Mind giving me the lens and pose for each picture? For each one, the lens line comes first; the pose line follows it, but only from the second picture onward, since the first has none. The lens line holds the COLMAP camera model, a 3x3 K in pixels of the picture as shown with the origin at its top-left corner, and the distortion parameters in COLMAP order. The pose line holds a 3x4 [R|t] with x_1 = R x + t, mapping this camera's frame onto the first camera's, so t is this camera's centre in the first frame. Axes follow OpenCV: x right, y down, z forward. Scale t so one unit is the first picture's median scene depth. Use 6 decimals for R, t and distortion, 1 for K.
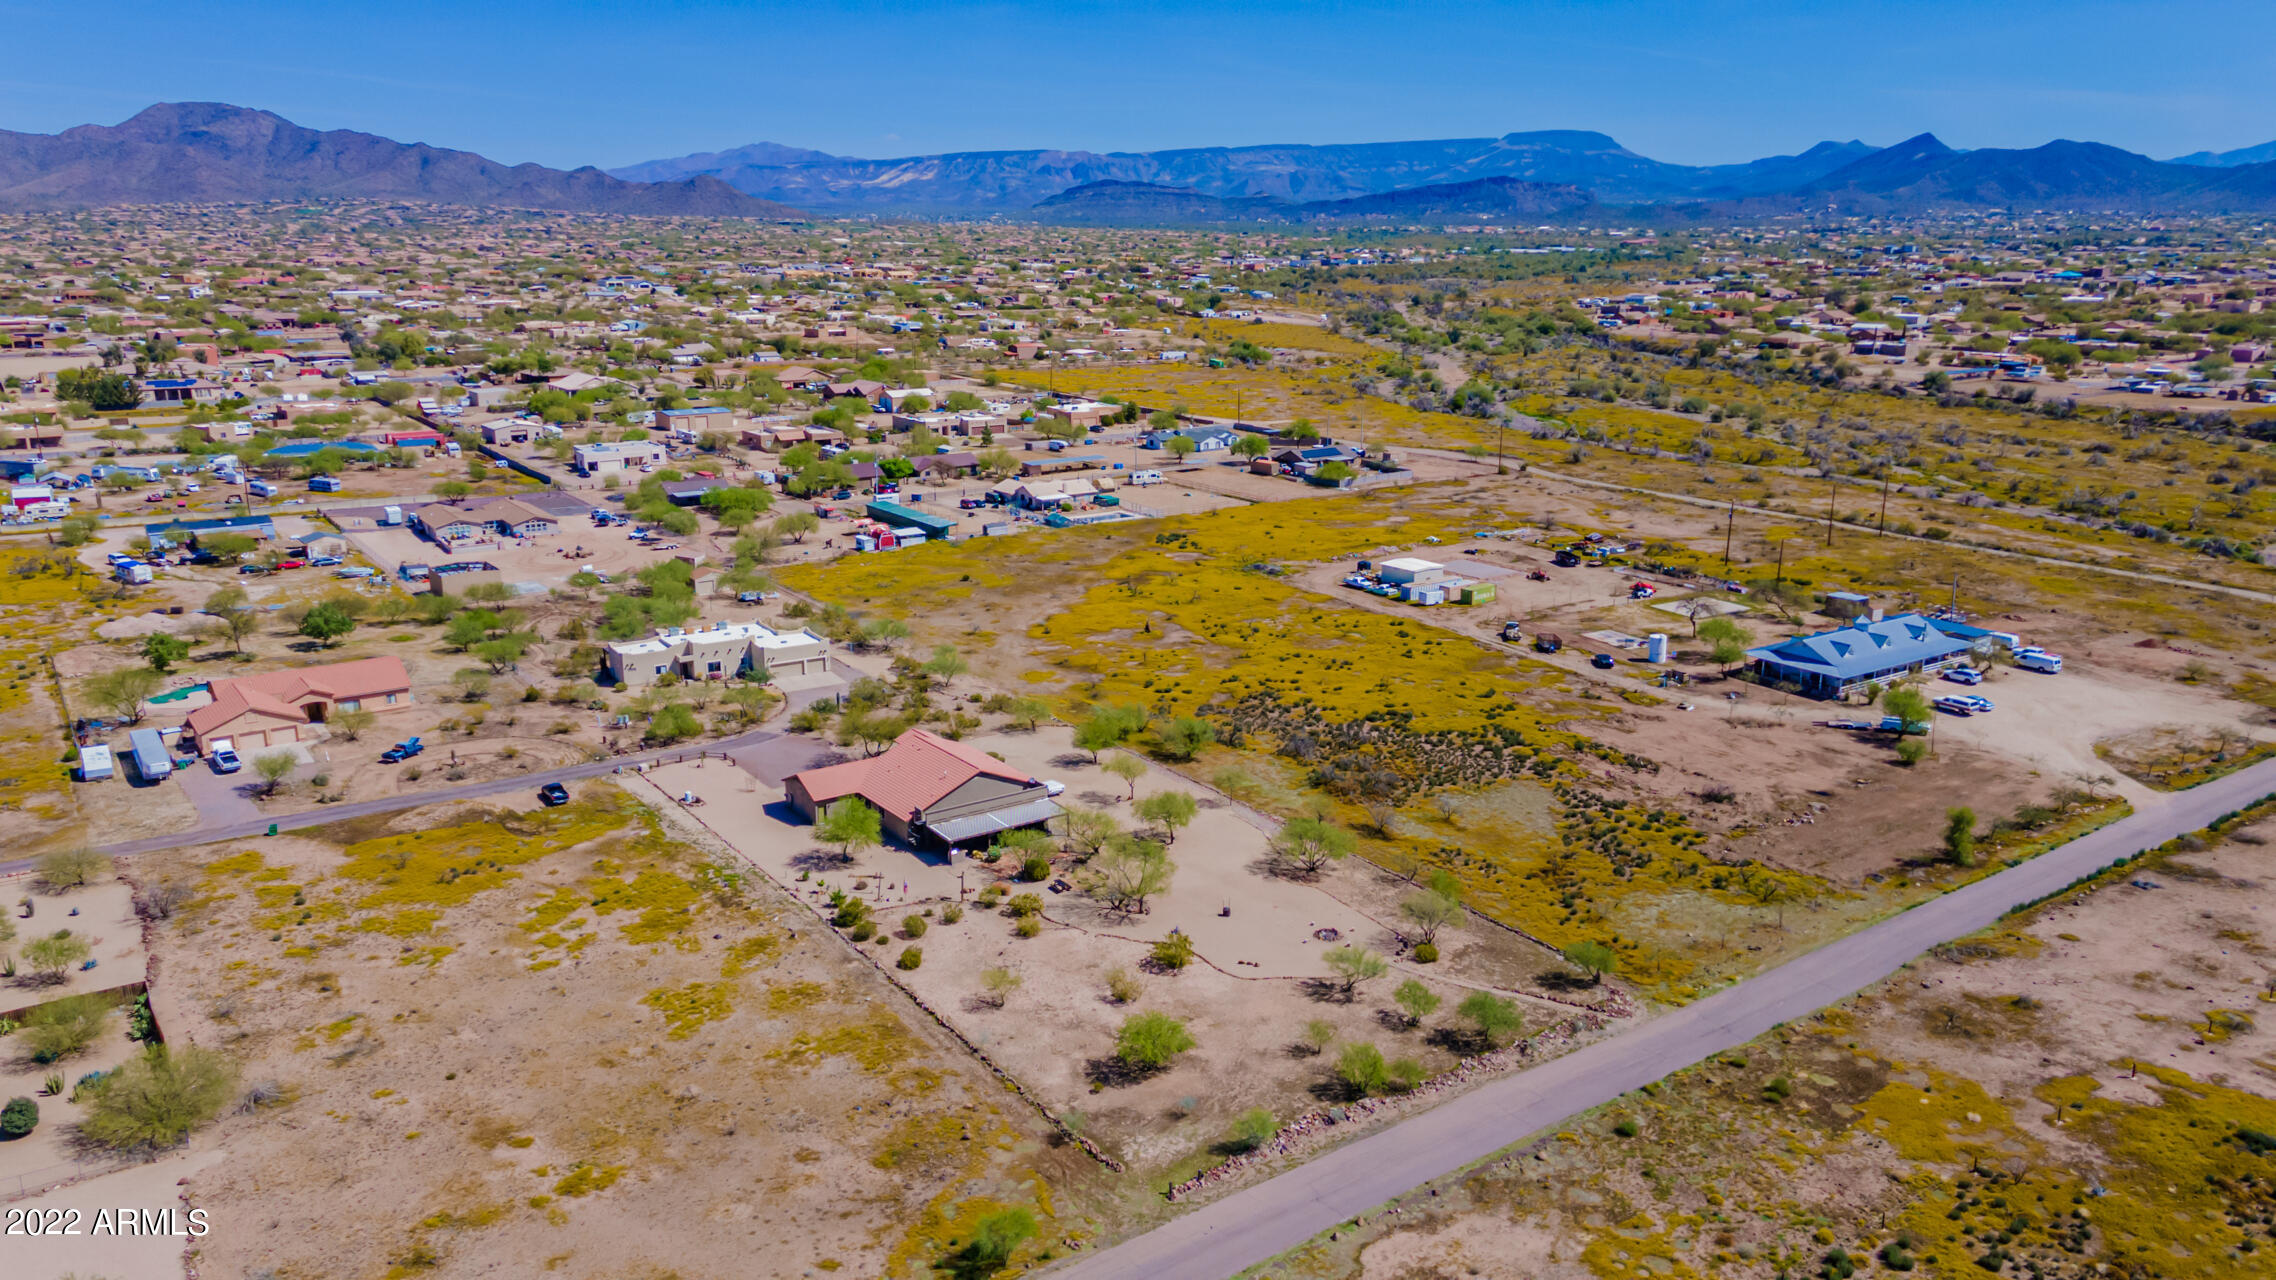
lens RADIAL K [[1652.9, 0, 1138.0], [0, 1652.9, 640.0], [0, 0, 1]] dist [0.030878, 0.030402]
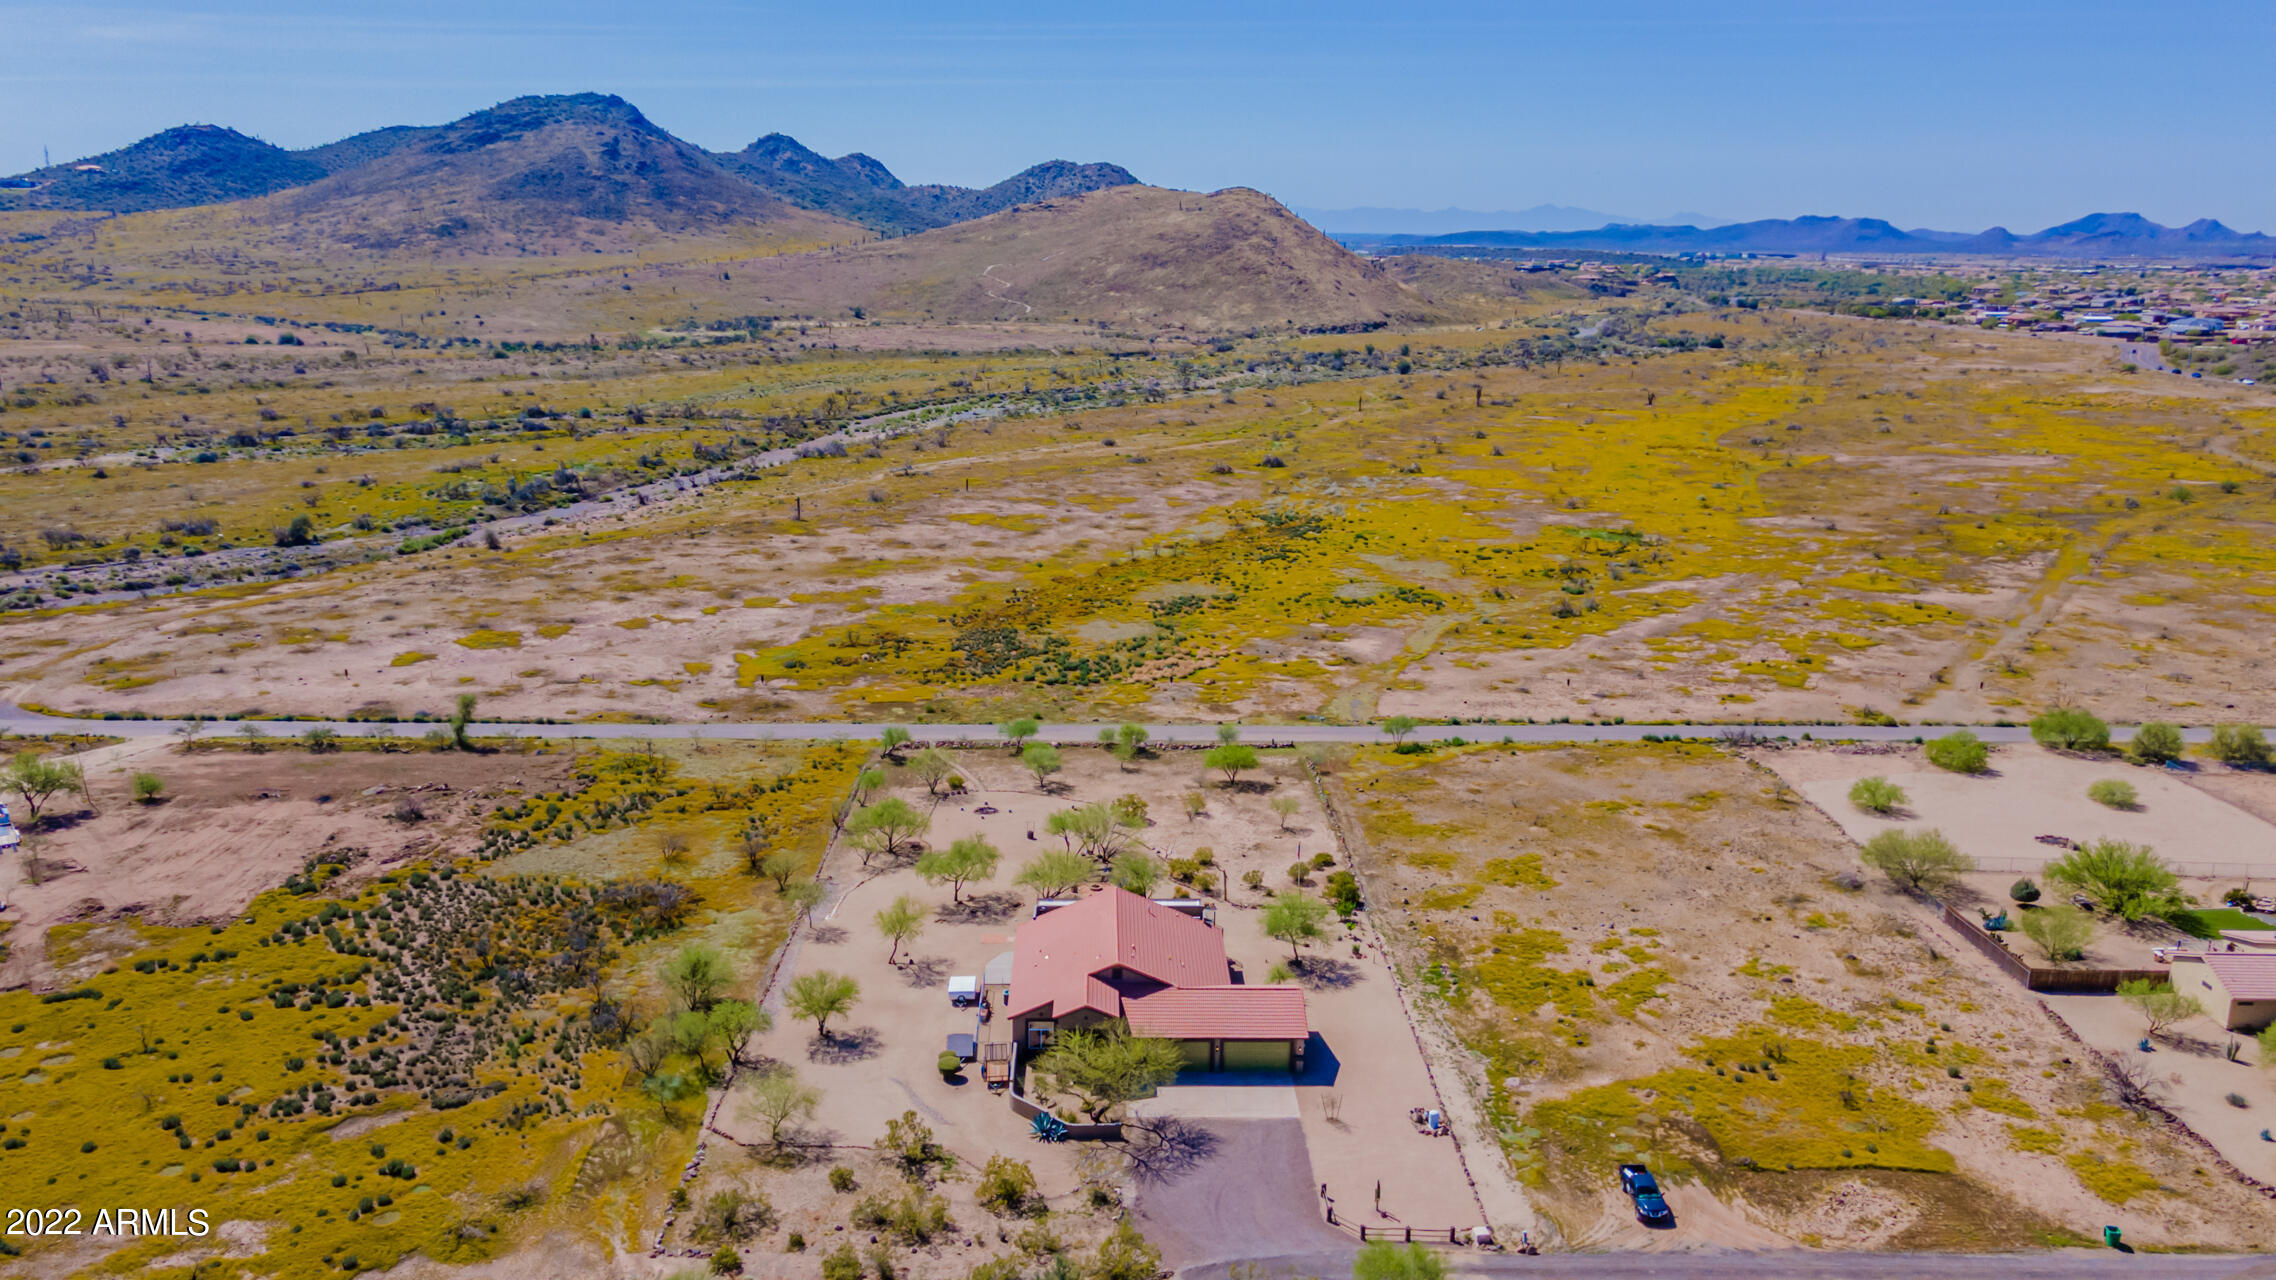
lens RADIAL K [[1722.9, 0, 1138.0], [0, 1722.9, 640.0], [0, 0, 1]] dist [0.029876, 0.042124]
pose [[-0.831787, -0.139657, 0.537239, -0.487392], [0.127504, 0.893887, 0.429778, -0.350490], [-0.540252, 0.425985, -0.725717, 1.408574]]
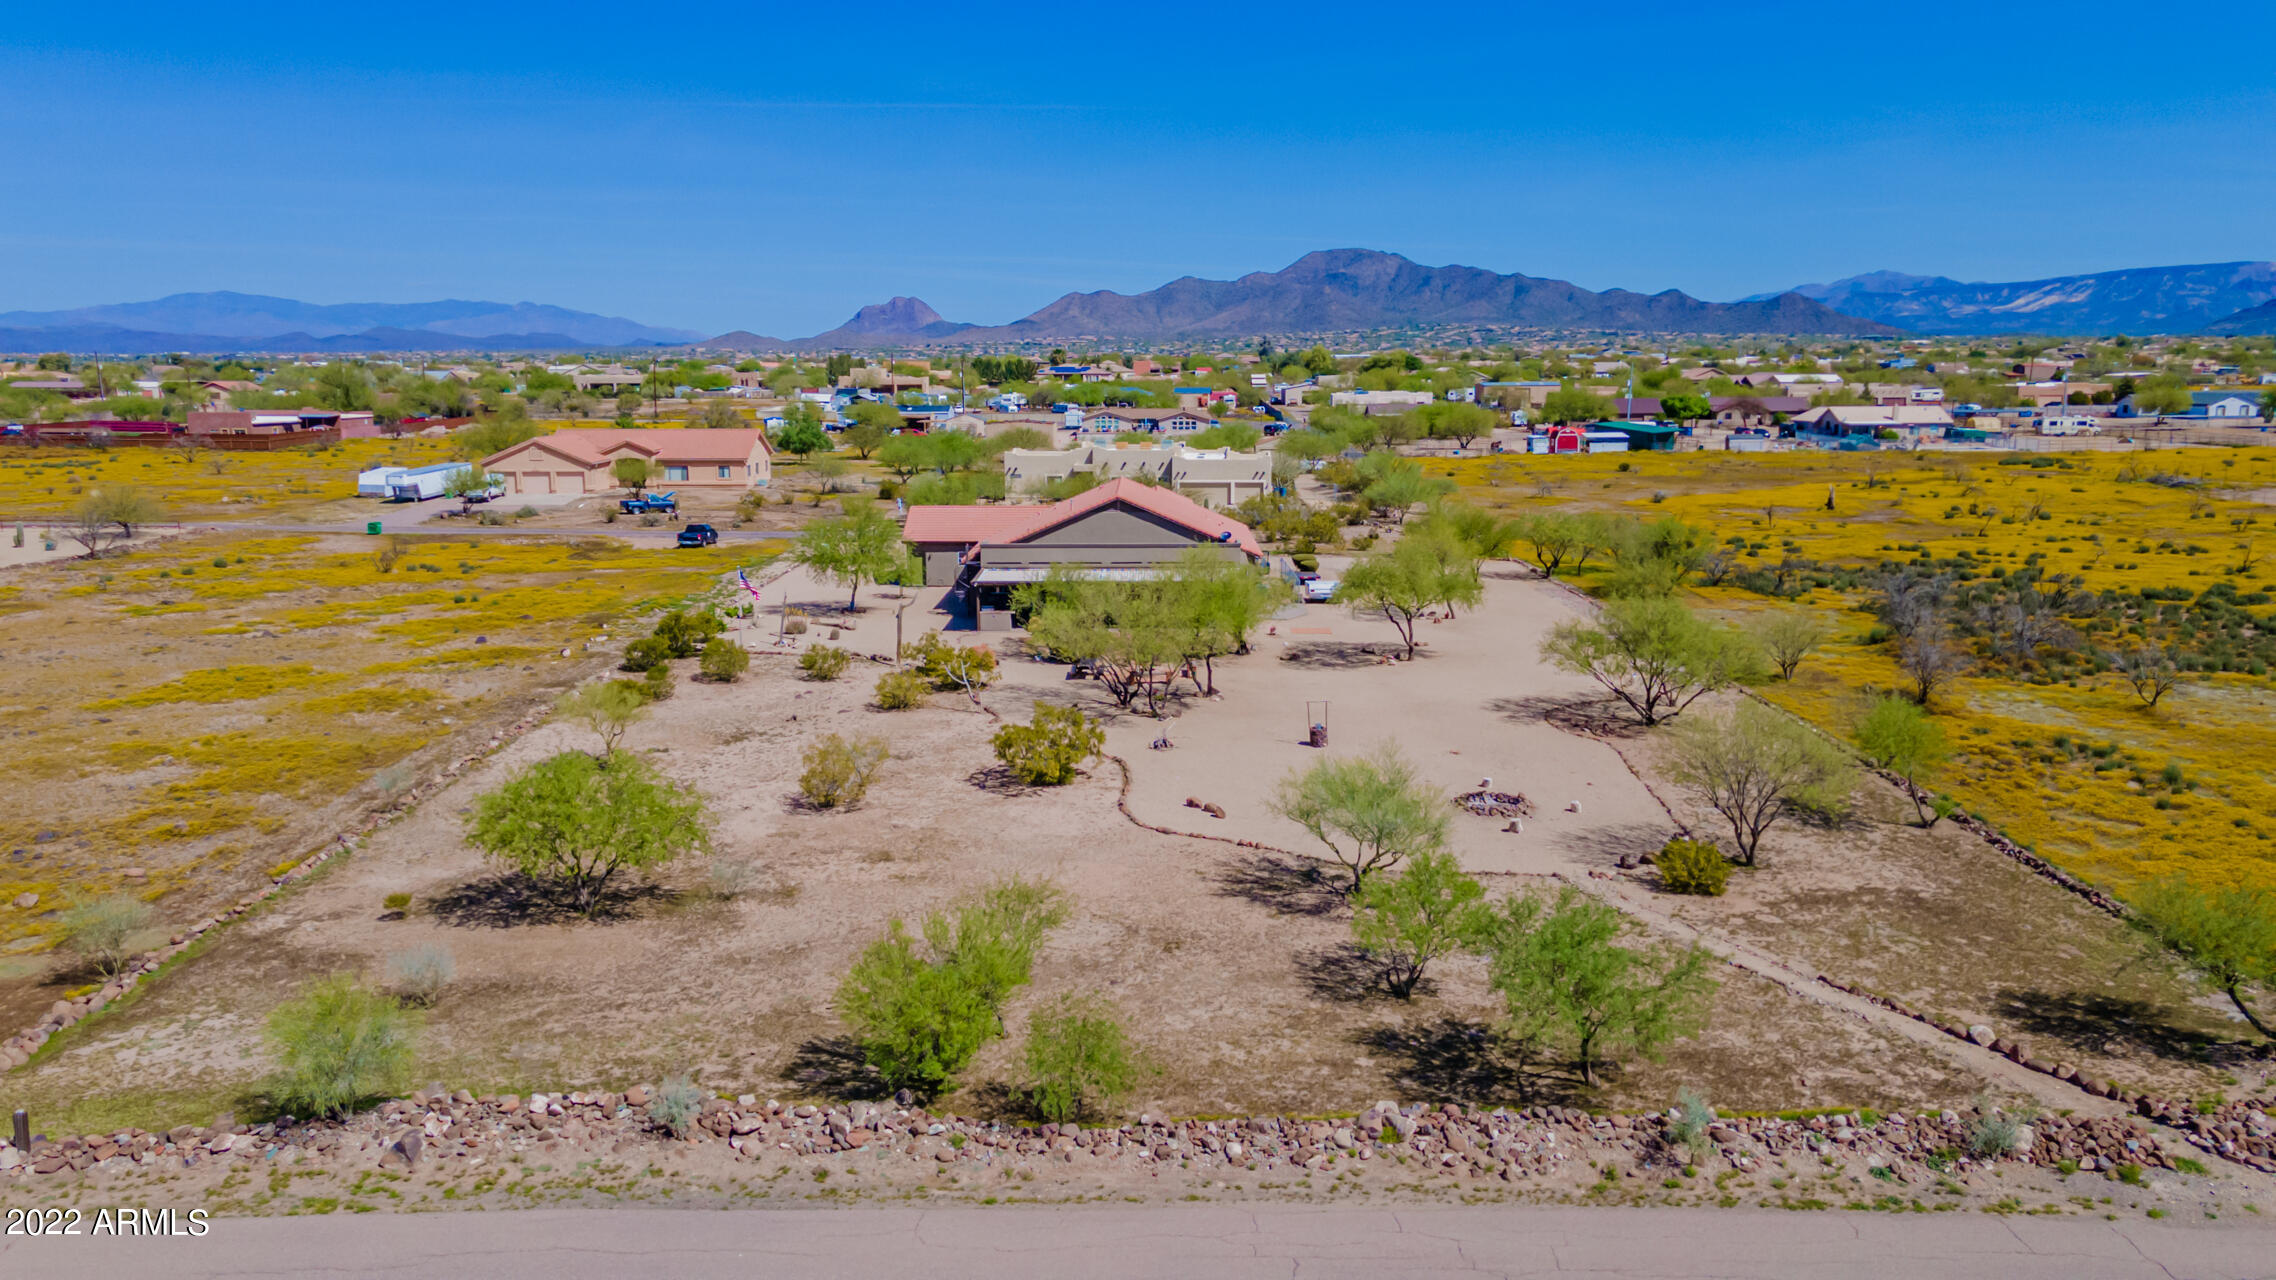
lens RADIAL K [[1691.1, 0, 1138.0], [0, 1691.1, 640.0], [0, 0, 1]] dist [0.016006, 0.060079]
pose [[0.814894, 0.093179, -0.572071, 0.209087], [-0.139987, 0.989414, -0.038251, 0.132726], [0.562451, 0.111253, 0.819311, 0.507208]]
